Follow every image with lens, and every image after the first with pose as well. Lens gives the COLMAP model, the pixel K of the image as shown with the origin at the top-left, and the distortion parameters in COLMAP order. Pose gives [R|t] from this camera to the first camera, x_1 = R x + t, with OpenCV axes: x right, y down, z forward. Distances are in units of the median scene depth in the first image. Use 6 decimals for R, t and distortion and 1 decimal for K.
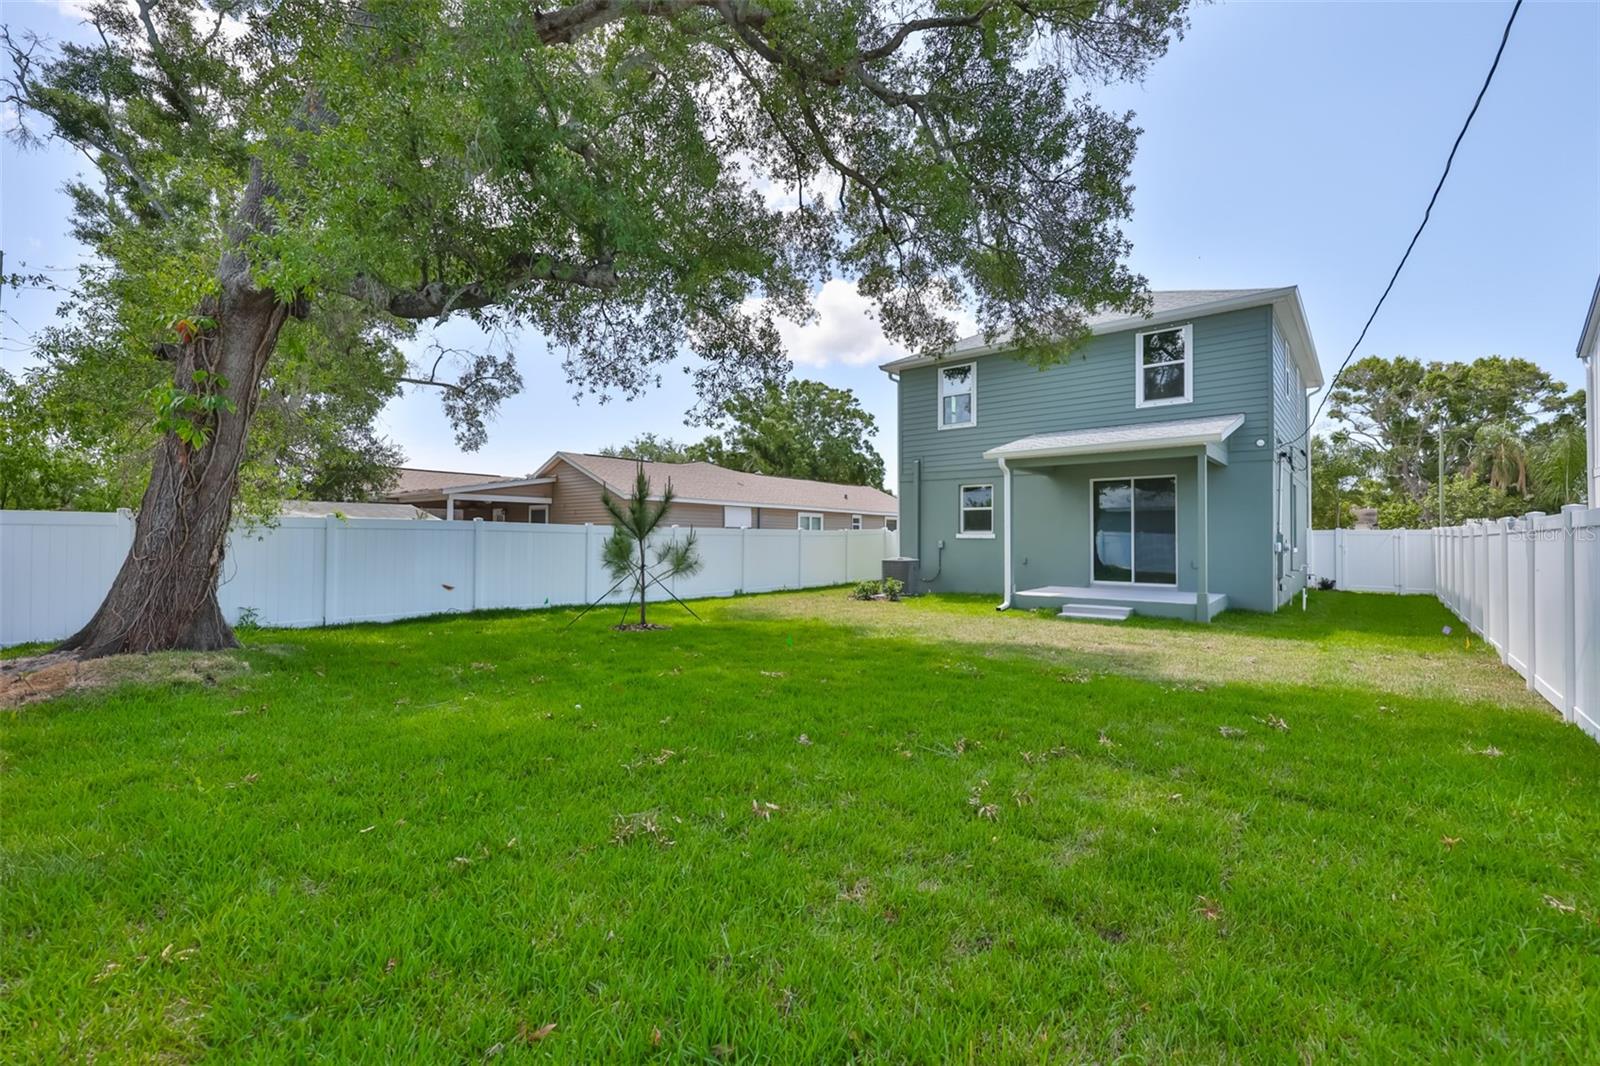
lens RADIAL K [[673.4, 0, 797.7], [0, 673.4, 532.7], [0, 0, 1]] dist [0.004888, -0.001789]
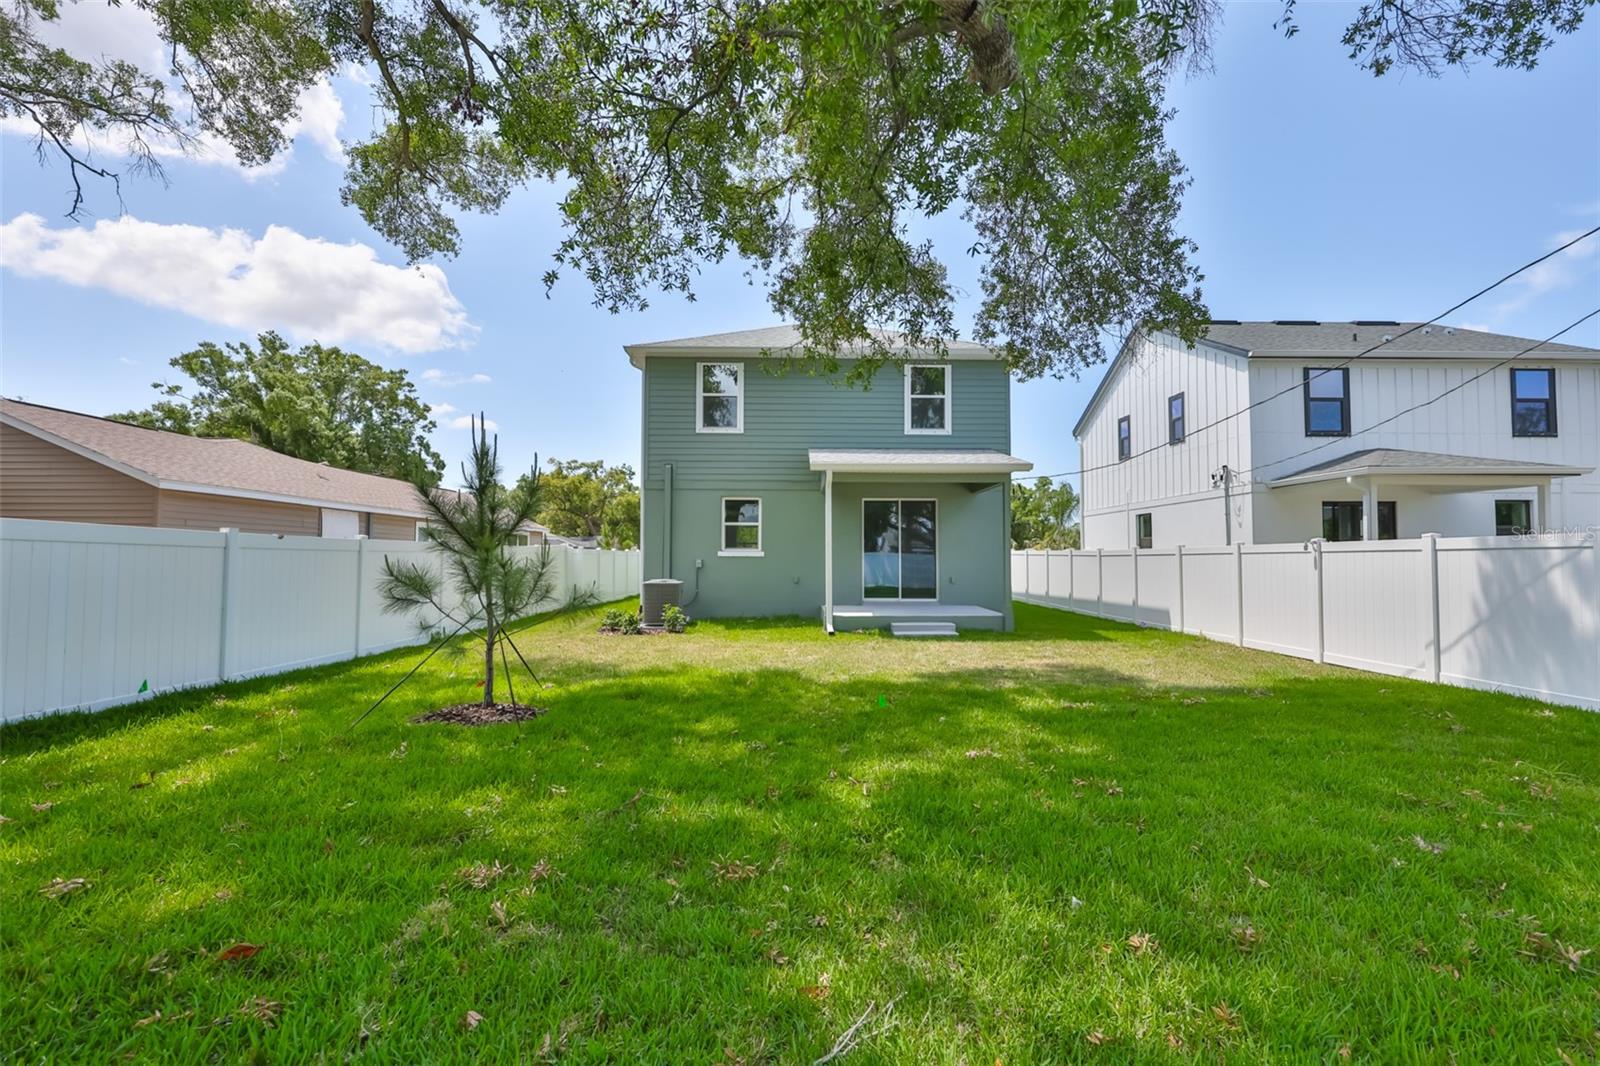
lens RADIAL K [[673.4, 0, 804.1], [0, 673.4, 540.0], [0, 0, 1]] dist [0.004888, -0.001789]
pose [[0.756393, 0.016533, 0.653909, -0.265728], [-0.006340, 0.999819, -0.017945, 0.001839], [-0.654087, 0.009428, 0.756361, 0.257225]]
